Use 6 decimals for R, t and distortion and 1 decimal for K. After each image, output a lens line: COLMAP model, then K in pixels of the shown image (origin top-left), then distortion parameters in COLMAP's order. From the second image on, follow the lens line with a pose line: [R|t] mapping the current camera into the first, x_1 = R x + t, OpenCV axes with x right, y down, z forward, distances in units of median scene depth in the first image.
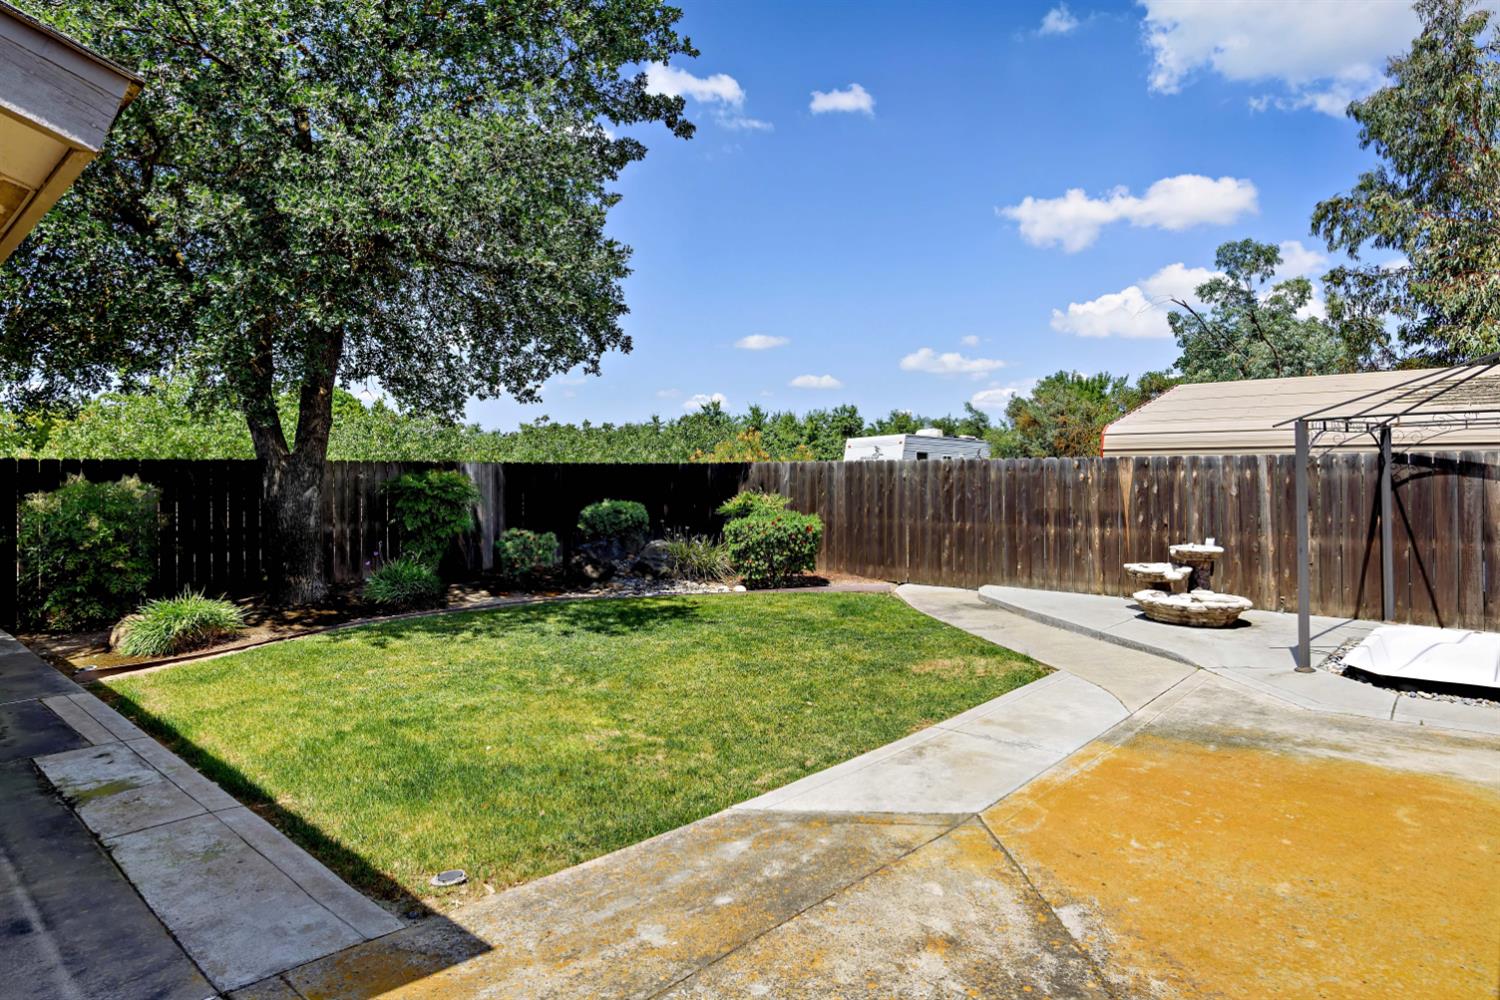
lens RADIAL K [[937.3, 0, 748.9], [0, 937.3, 494.7], [0, 0, 1]] dist [0.045673, -0.001925]
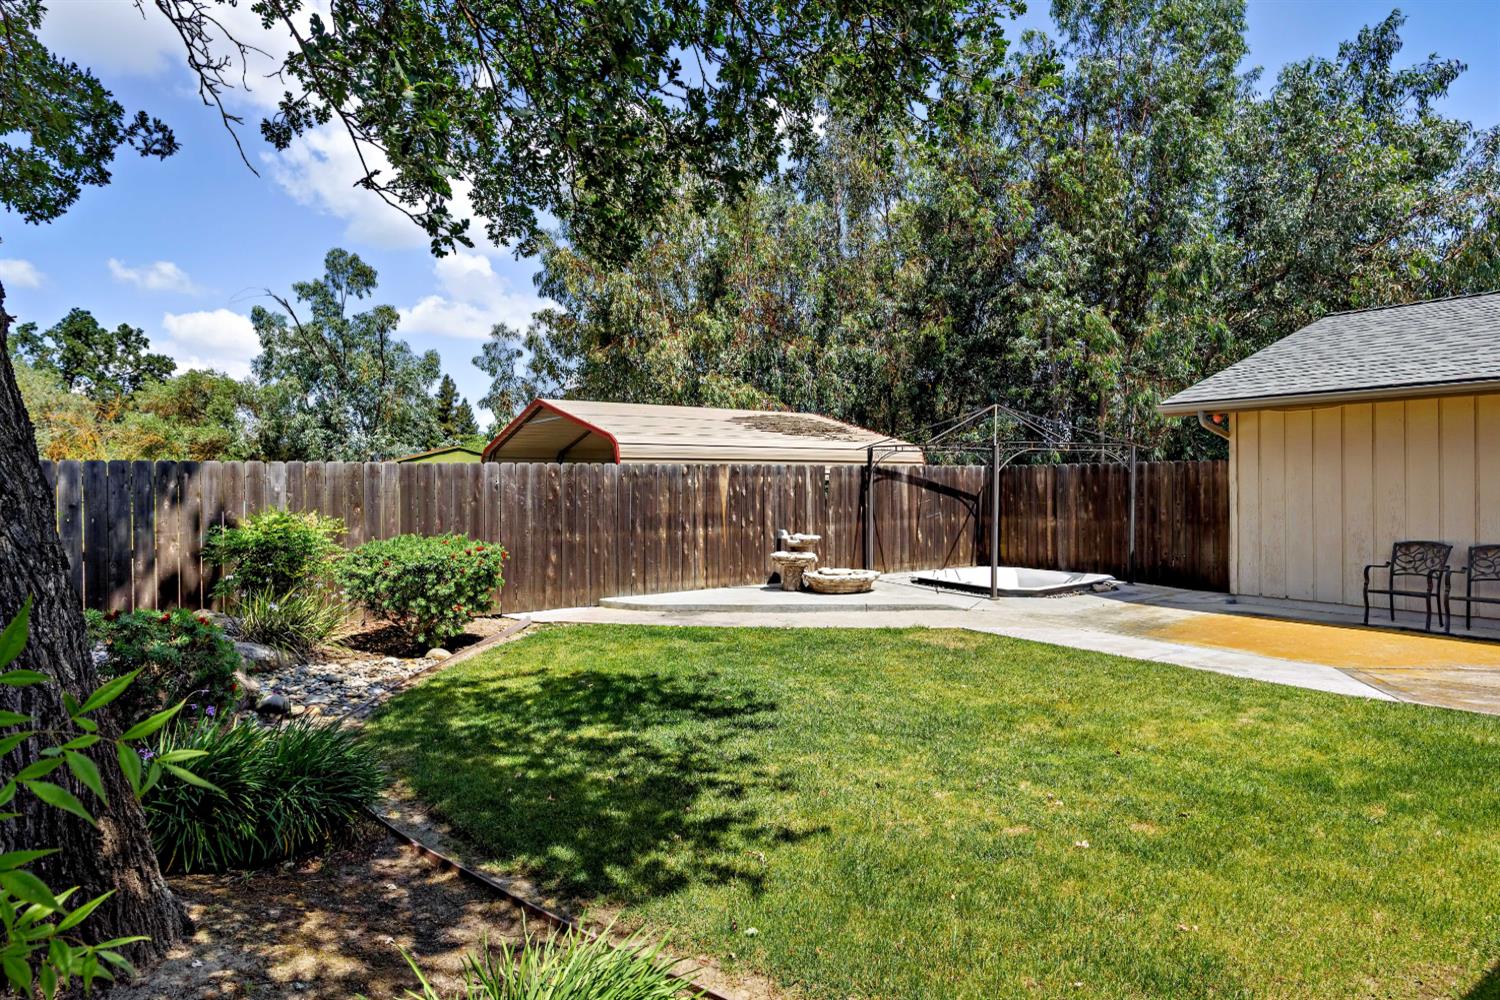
lens RADIAL K [[937.3, 0, 749.6], [0, 937.3, 491.2], [0, 0, 1]] dist [0.045673, -0.001925]
pose [[0.220635, -0.007975, 0.975324, -0.708812], [0.029799, 0.999555, 0.001432, -0.009055], [-0.974901, 0.028747, 0.220775, 0.722493]]
